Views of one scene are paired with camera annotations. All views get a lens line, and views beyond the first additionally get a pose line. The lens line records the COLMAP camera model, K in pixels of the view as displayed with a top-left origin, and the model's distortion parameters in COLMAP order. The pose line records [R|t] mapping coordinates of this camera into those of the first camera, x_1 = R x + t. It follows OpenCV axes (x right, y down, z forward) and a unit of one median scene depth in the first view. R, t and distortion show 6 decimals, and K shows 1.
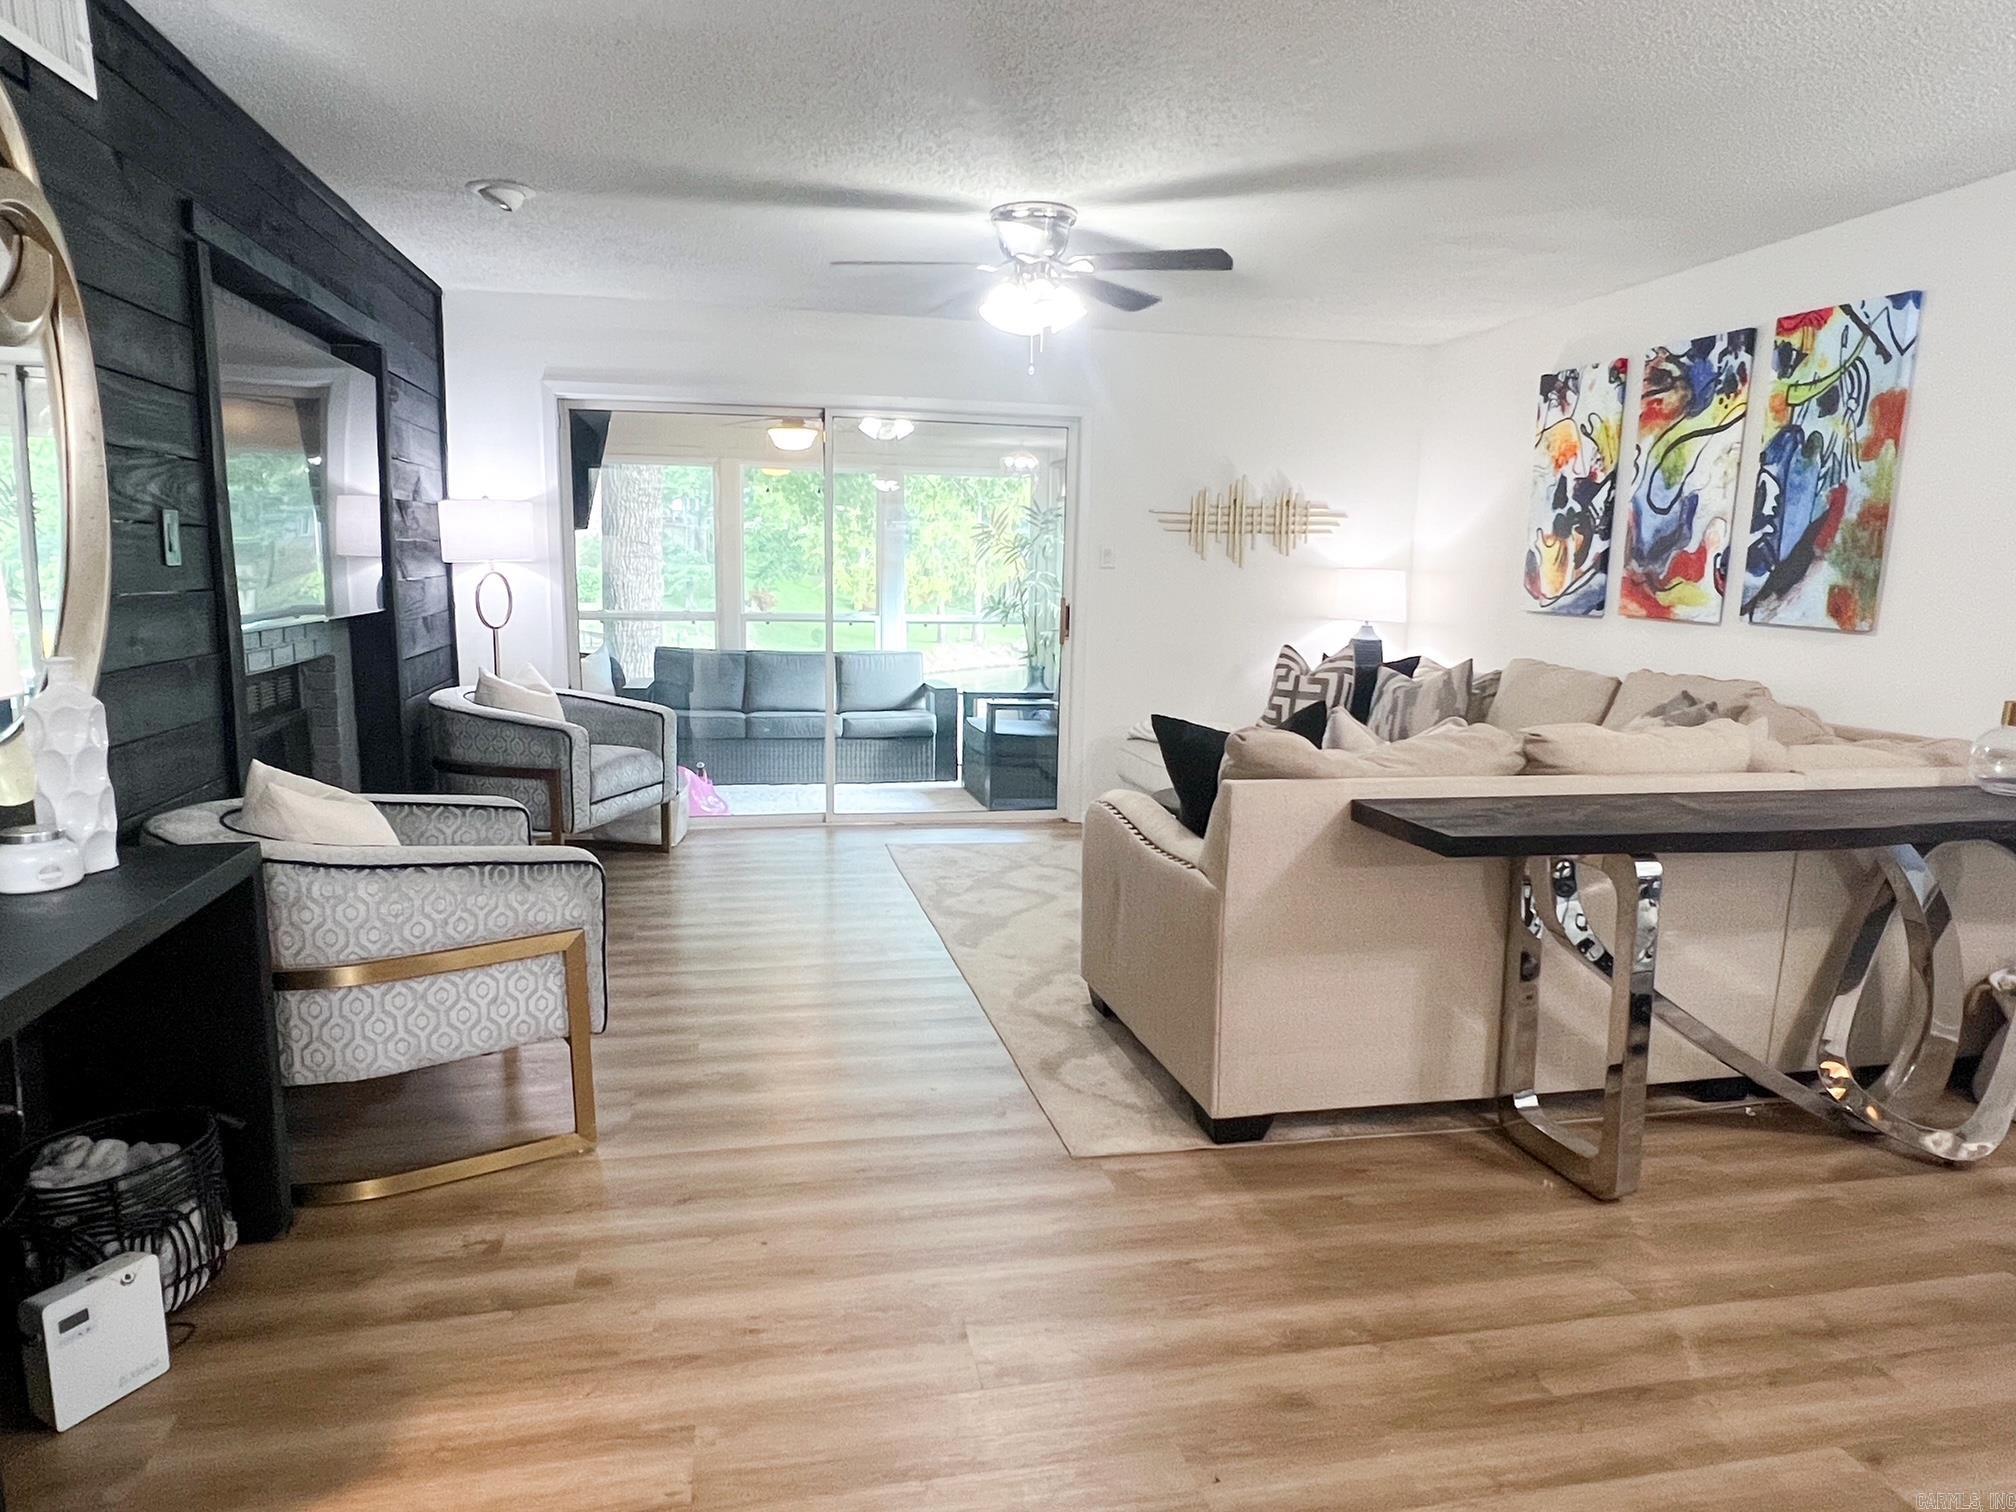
lens RADIAL K [[1260.1, 0, 1011.1], [0, 1260.1, 768.9], [0, 0, 1]] dist [-0.007707, -0.002492]
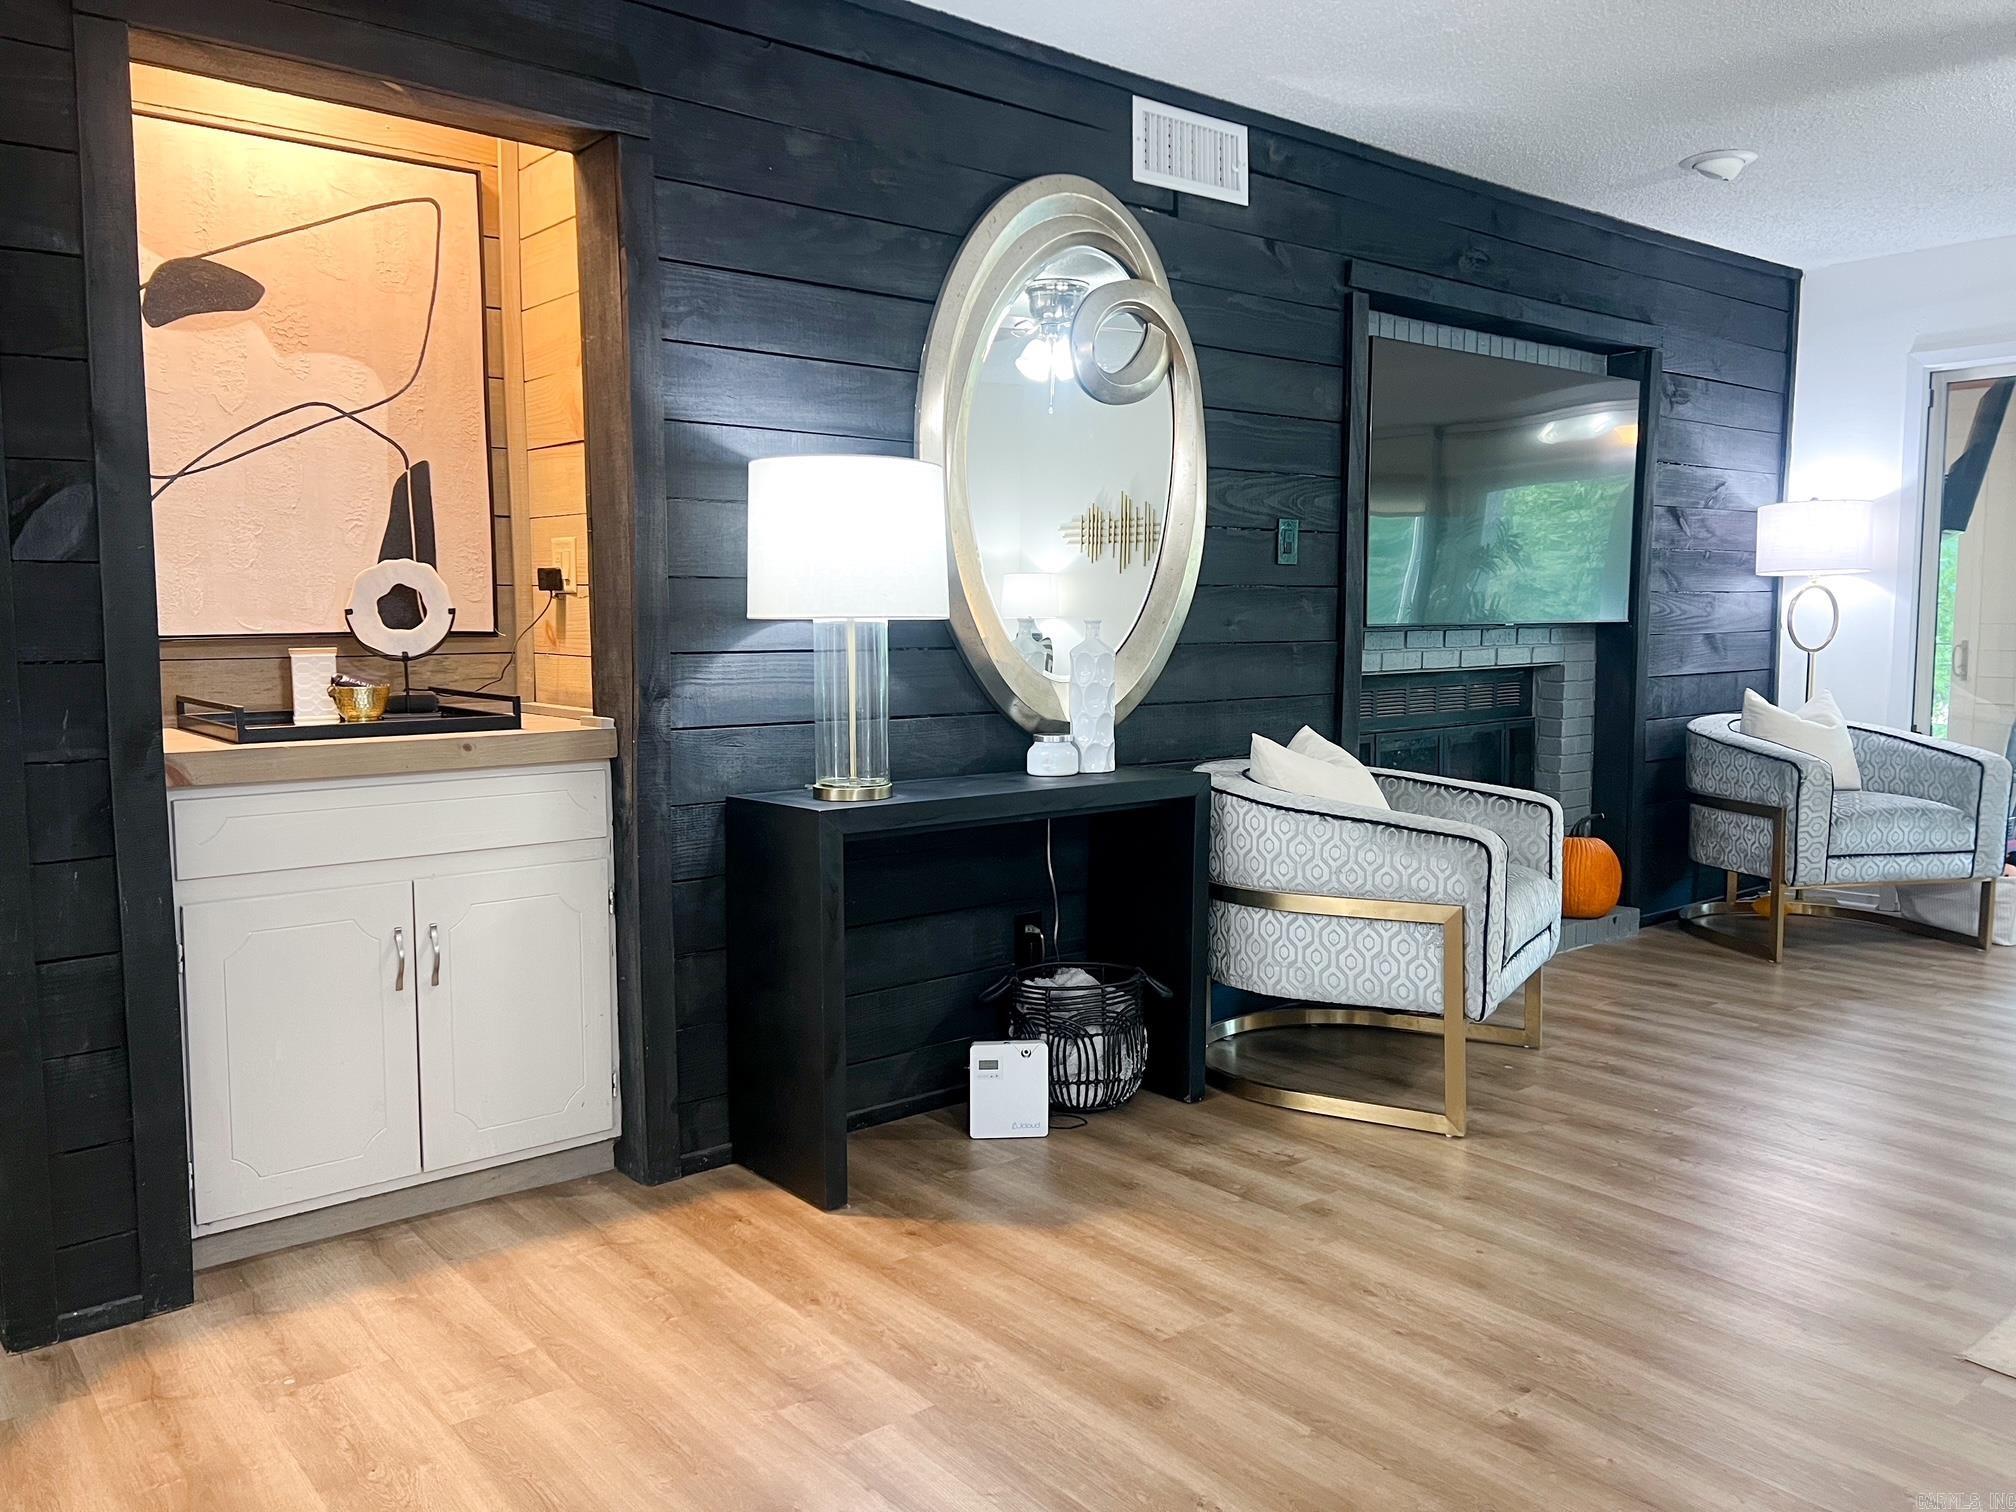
lens RADIAL K [[1511.1, 0, 1015.3], [0, 1511.1, 750.4], [0, 0, 1]] dist [-0.002640, -0.007872]
pose [[0.437076, 0.063540, -0.897177, 0.581007], [-0.135660, 0.990747, 0.004078, 0.050148], [0.889135, 0.119929, 0.441652, 0.153133]]
